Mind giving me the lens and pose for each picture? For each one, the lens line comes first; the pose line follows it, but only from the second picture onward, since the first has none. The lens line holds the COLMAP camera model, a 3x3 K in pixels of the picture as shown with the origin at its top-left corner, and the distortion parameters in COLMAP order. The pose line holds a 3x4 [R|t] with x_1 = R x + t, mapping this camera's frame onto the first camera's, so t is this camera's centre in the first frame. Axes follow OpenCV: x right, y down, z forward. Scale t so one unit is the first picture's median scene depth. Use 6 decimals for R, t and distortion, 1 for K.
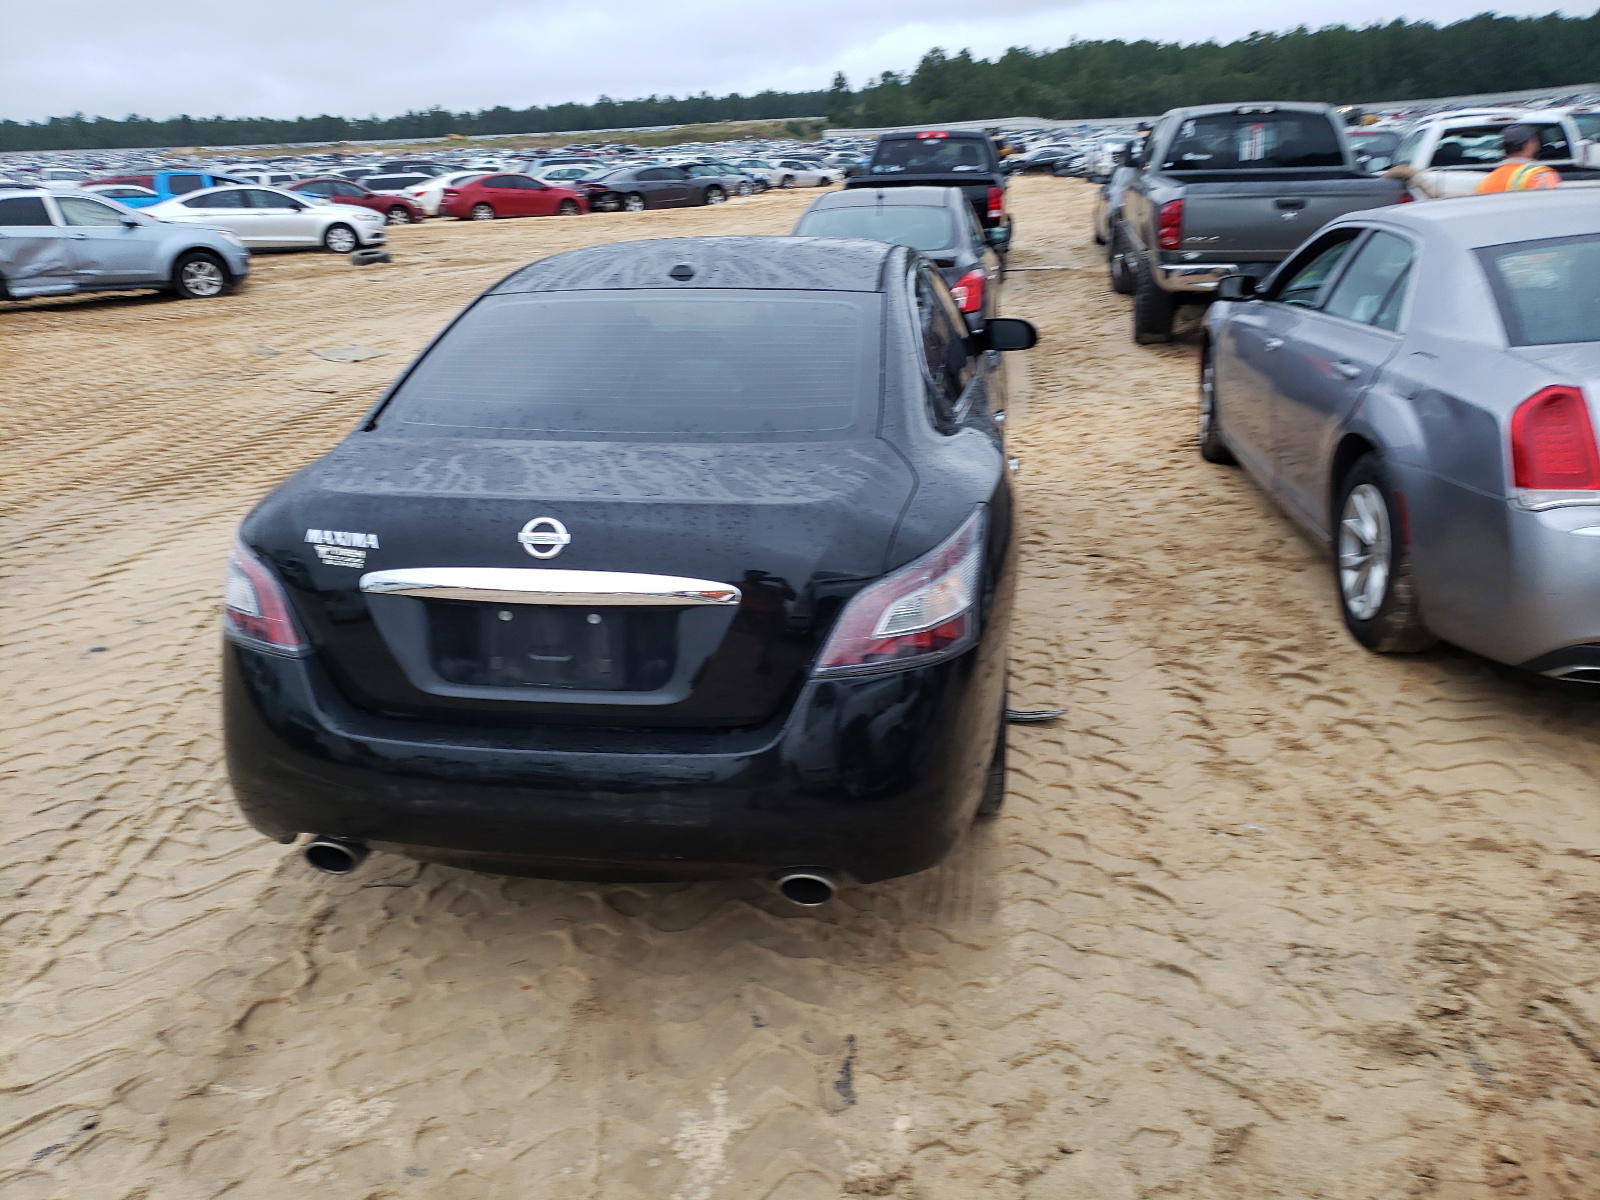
lens RADIAL K [[1298.5, 0, 768.8], [0, 1298.5, 600.7], [0, 0, 1]] dist [0.001704, 0.015074]
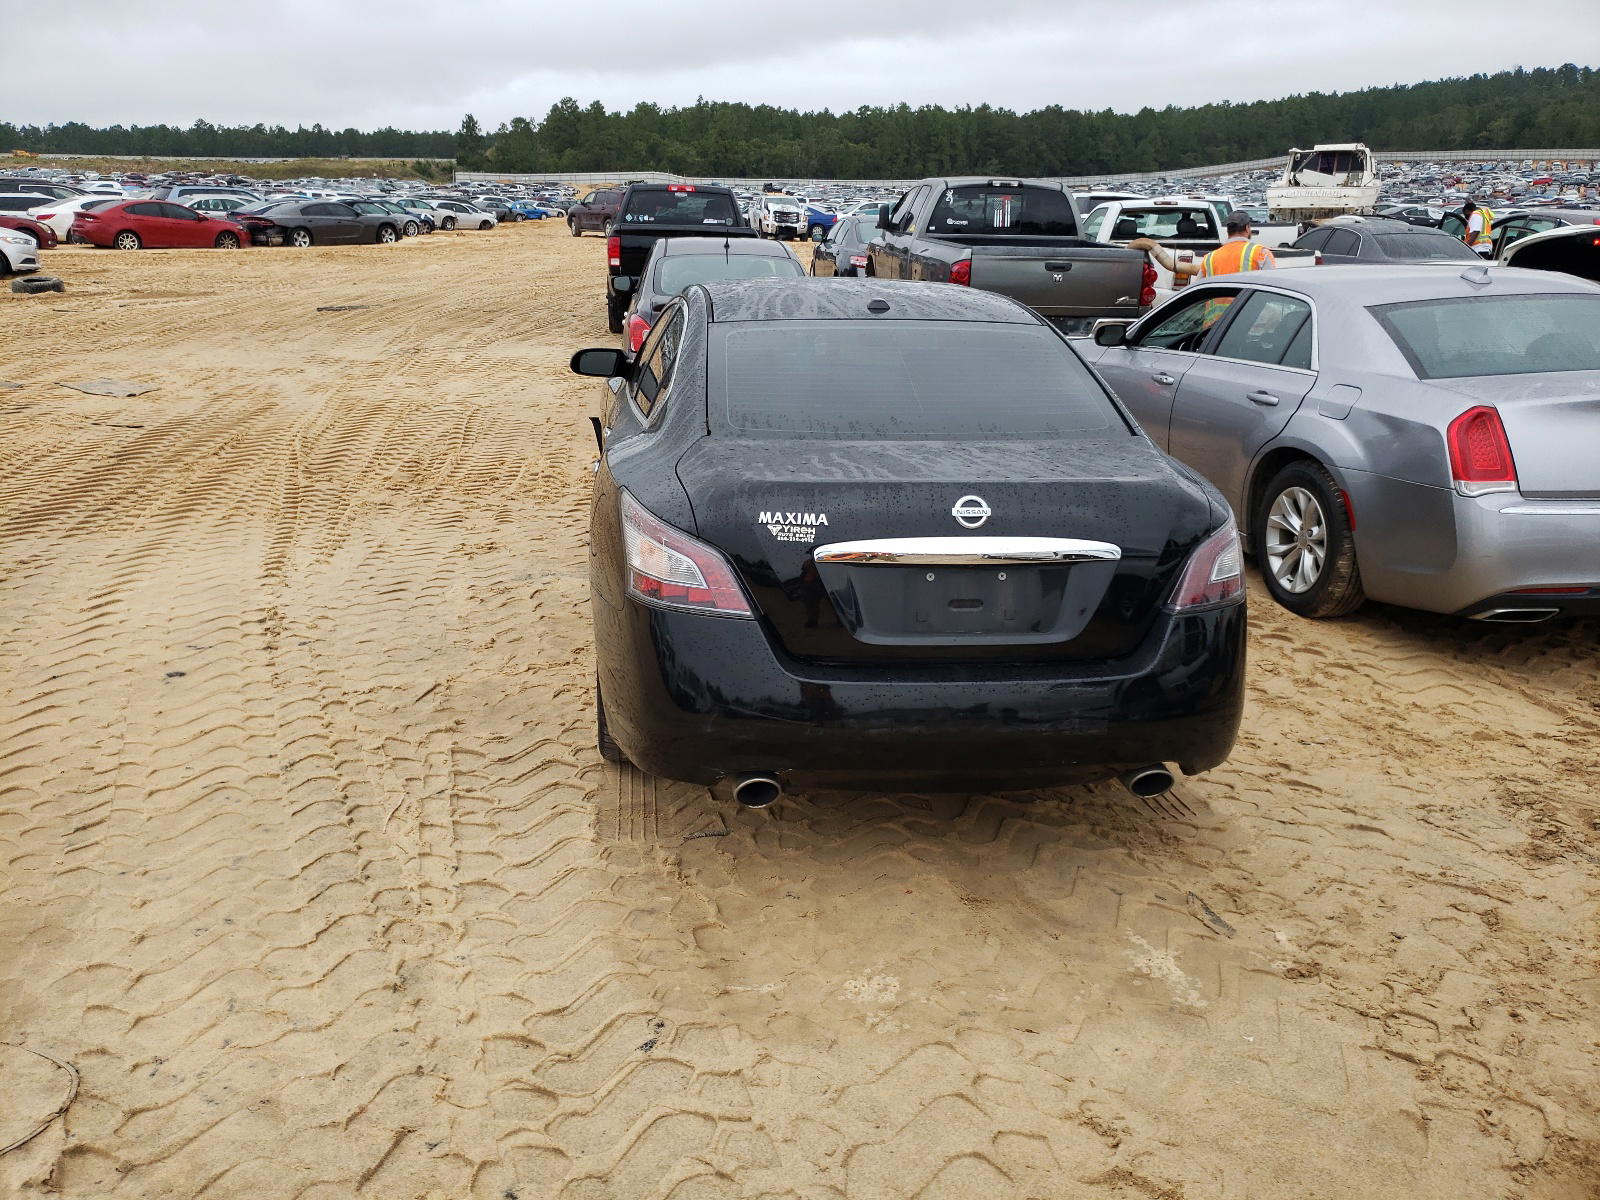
lens RADIAL K [[1291.7, 0, 800.8], [0, 1291.7, 626.4], [0, 0, 1]] dist [-0.000522, 0.018867]
pose [[0.956057, -0.042667, 0.290060, -0.141981], [0.047158, 0.998851, -0.008509, 0.013077], [-0.289363, 0.021813, 0.956971, -0.027678]]
